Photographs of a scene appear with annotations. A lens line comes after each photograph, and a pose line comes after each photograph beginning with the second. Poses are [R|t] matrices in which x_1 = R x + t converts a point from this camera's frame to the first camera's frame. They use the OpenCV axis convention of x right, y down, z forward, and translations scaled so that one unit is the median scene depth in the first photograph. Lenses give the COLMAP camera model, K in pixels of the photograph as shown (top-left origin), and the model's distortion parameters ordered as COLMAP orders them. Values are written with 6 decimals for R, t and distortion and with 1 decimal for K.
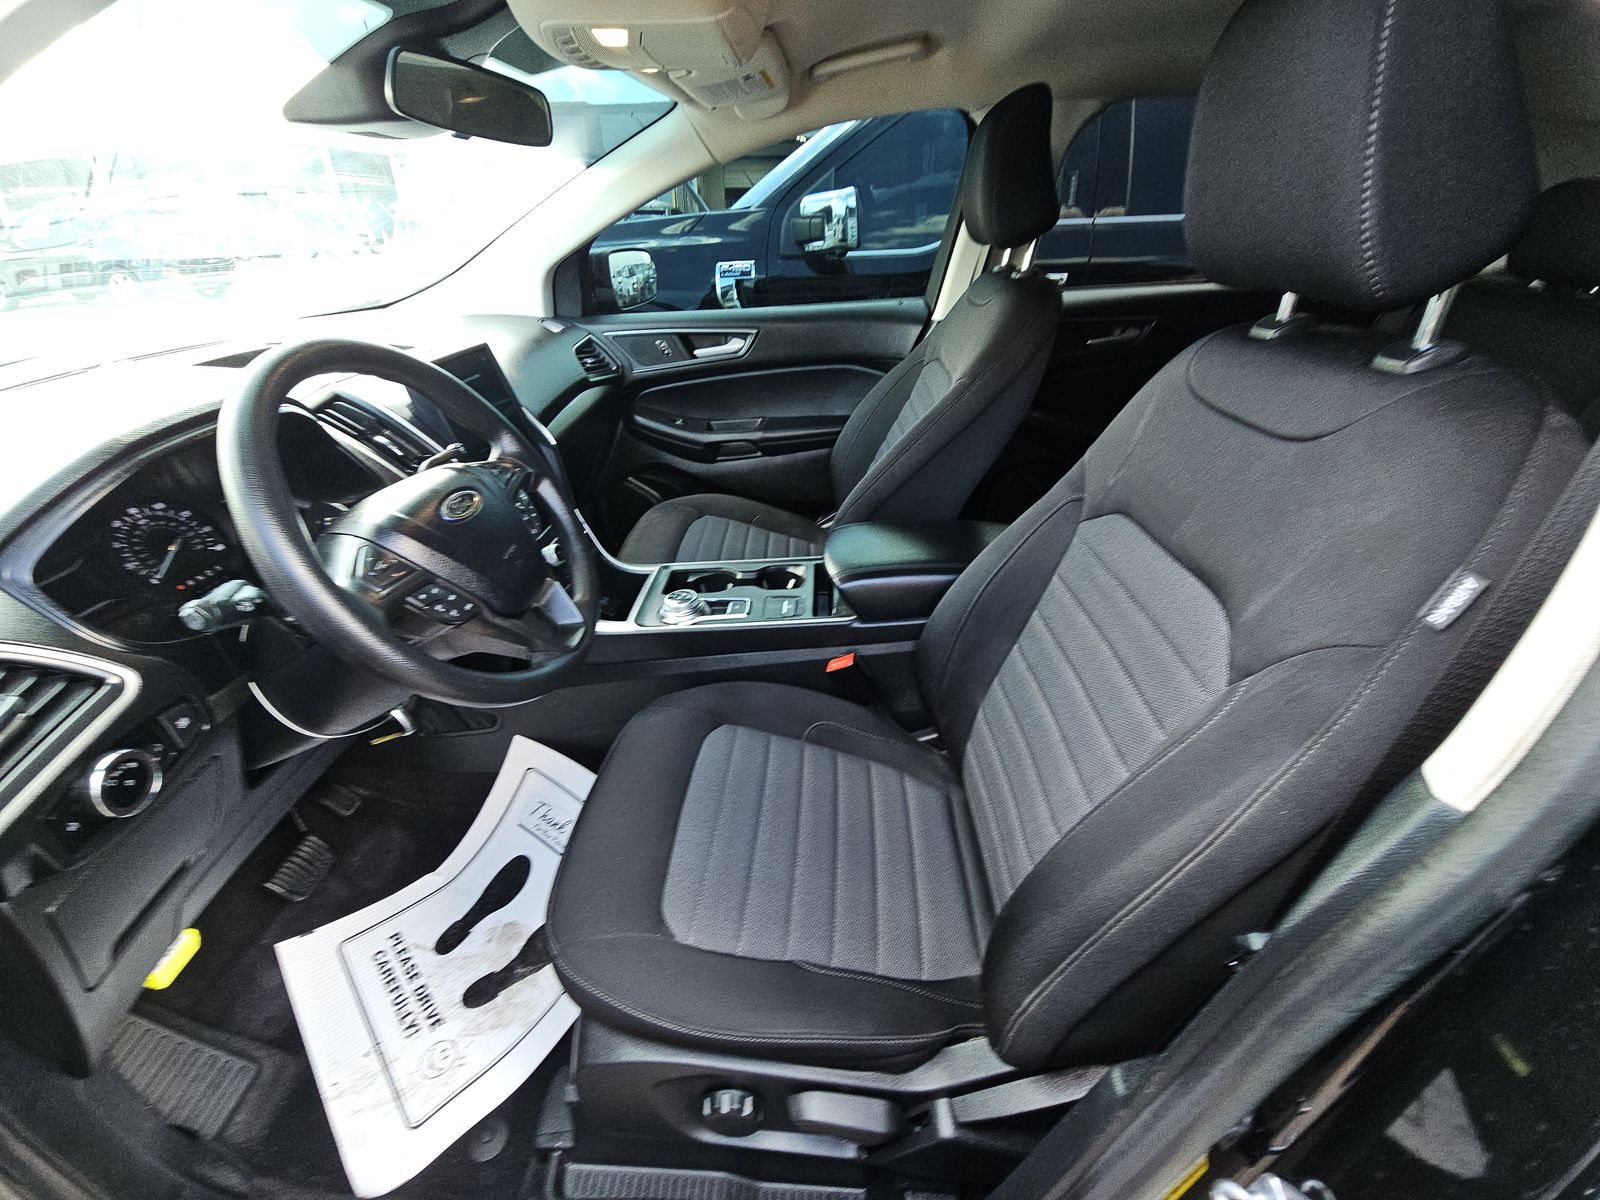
lens RADIAL K [[661.8, 0, 796.8], [0, 661.8, 616.1], [0, 0, 1]] dist [0.005578, -0.006089]
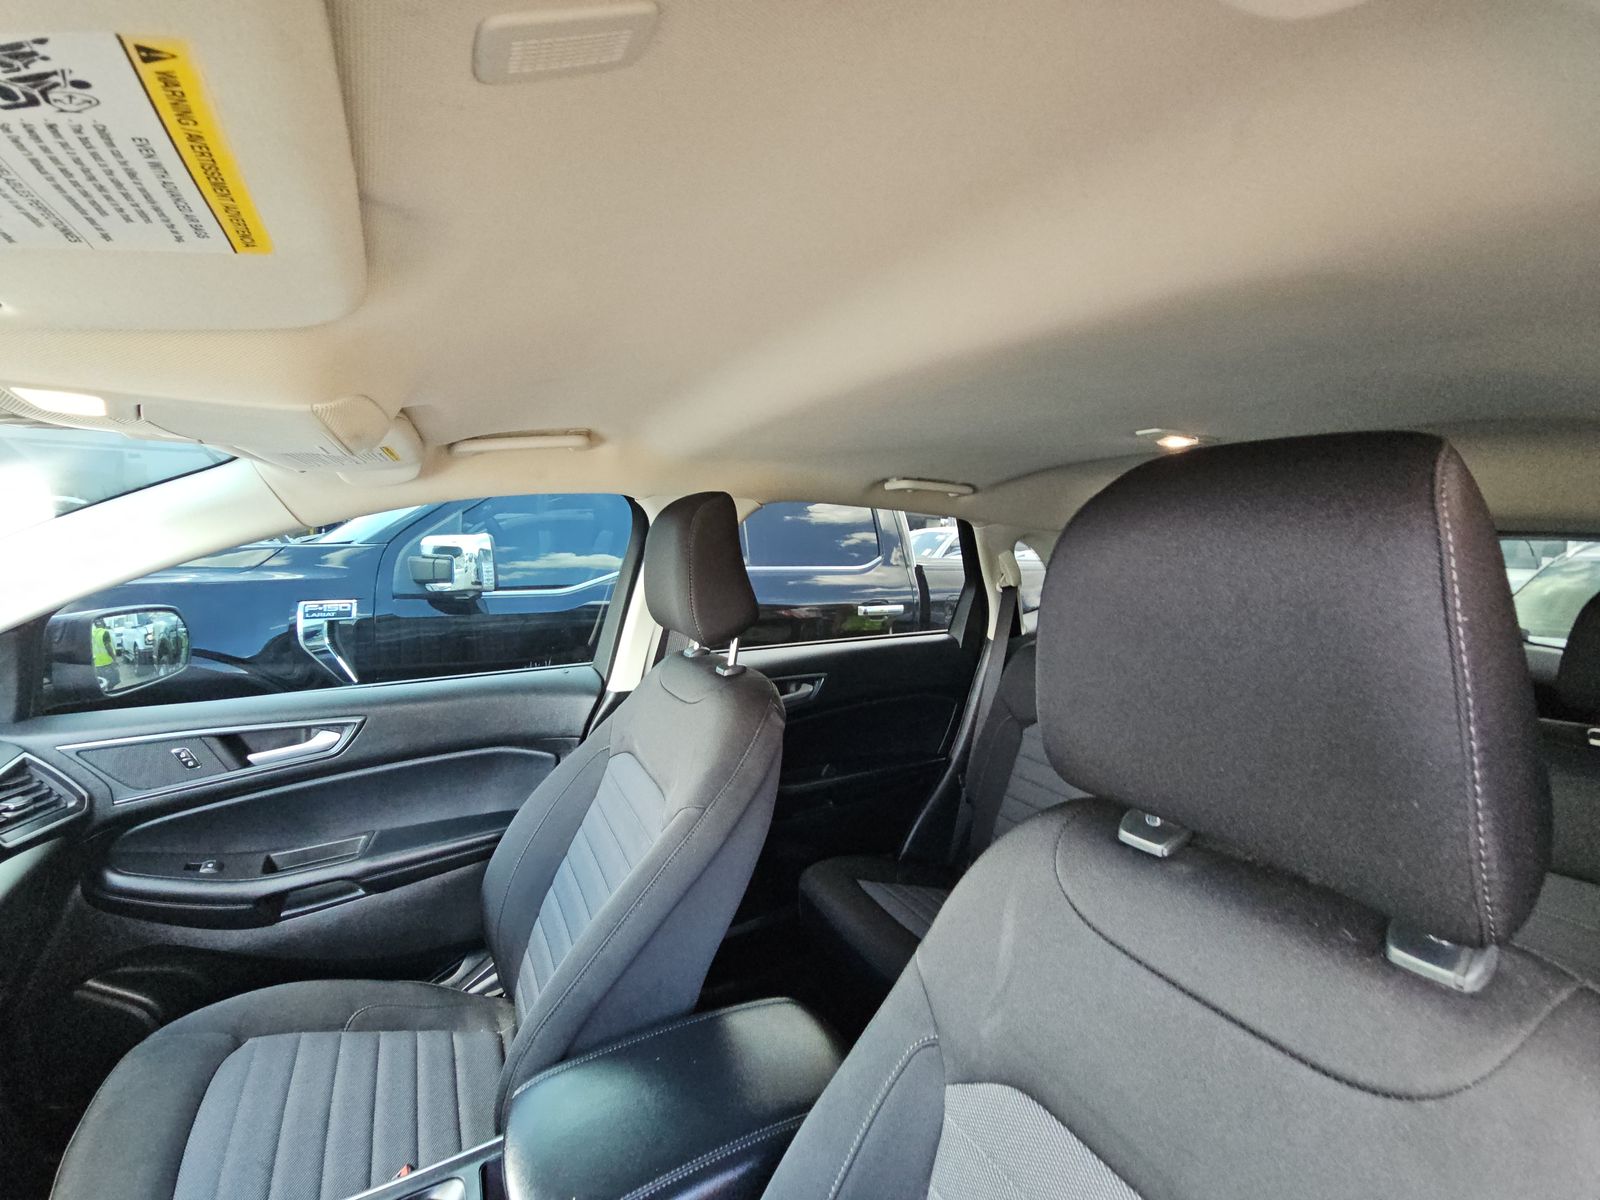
lens RADIAL K [[661.8, 0, 796.8], [0, 661.8, 616.1], [0, 0, 1]] dist [0.005578, -0.006089]
pose [[0.860205, 0.001362, 0.509947, -0.021155], [0.206424, 0.913475, -0.350646, -0.180055], [-0.466302, 0.406892, 0.785494, 0.169999]]
